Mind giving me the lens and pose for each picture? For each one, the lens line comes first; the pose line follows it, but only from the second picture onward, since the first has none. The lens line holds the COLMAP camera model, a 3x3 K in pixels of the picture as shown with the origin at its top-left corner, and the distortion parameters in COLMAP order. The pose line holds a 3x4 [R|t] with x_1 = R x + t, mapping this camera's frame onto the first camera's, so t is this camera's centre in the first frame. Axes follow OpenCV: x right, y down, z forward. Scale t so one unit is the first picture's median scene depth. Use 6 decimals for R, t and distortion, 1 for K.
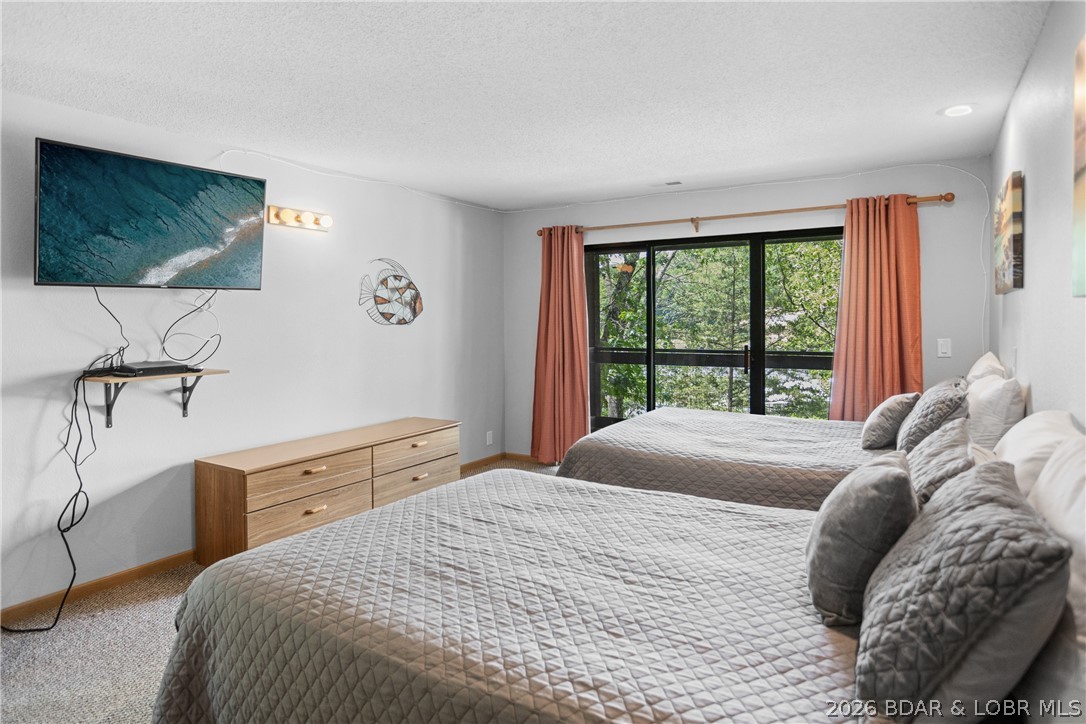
lens RADIAL K [[658.2, 0, 542.0], [0, 658.2, 321.9], [0, 0, 1]] dist [-0.019401, 0.000688]
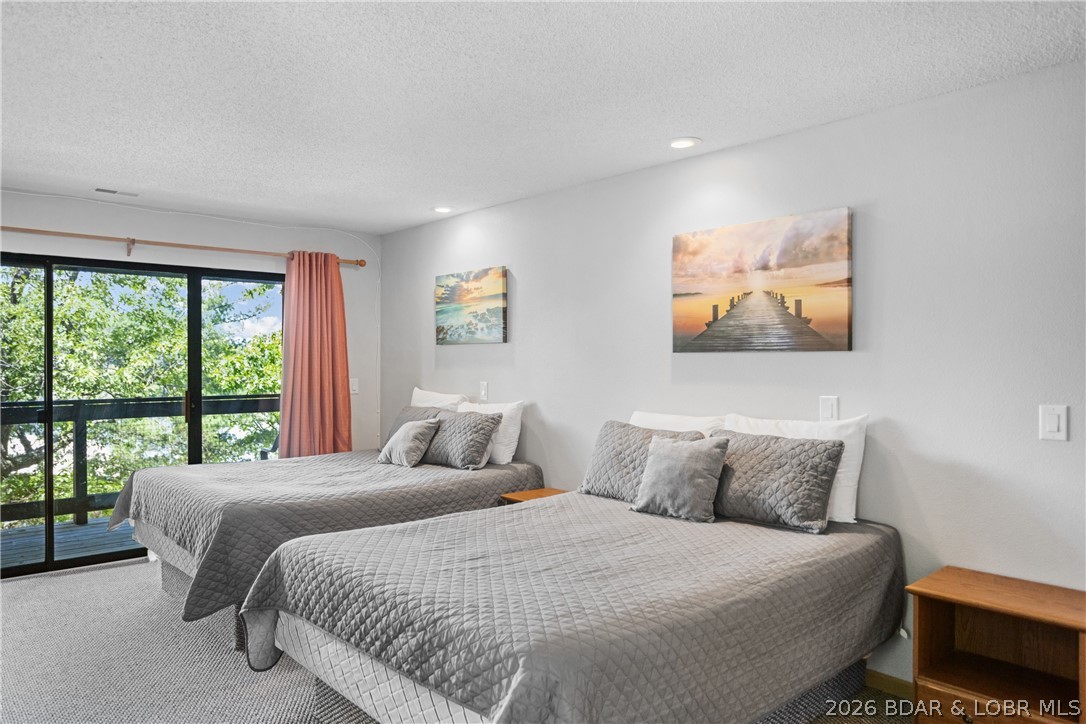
lens RADIAL K [[717.2, 0, 543.0], [0, 717.2, 362.0], [0, 0, 1]] dist [-0.030435, 0.000680]
pose [[0.269600, 0.006019, 0.962954, -0.789264], [-0.000671, 0.999981, -0.006062, 0.003772], [-0.962972, 0.000988, 0.269599, 0.420156]]
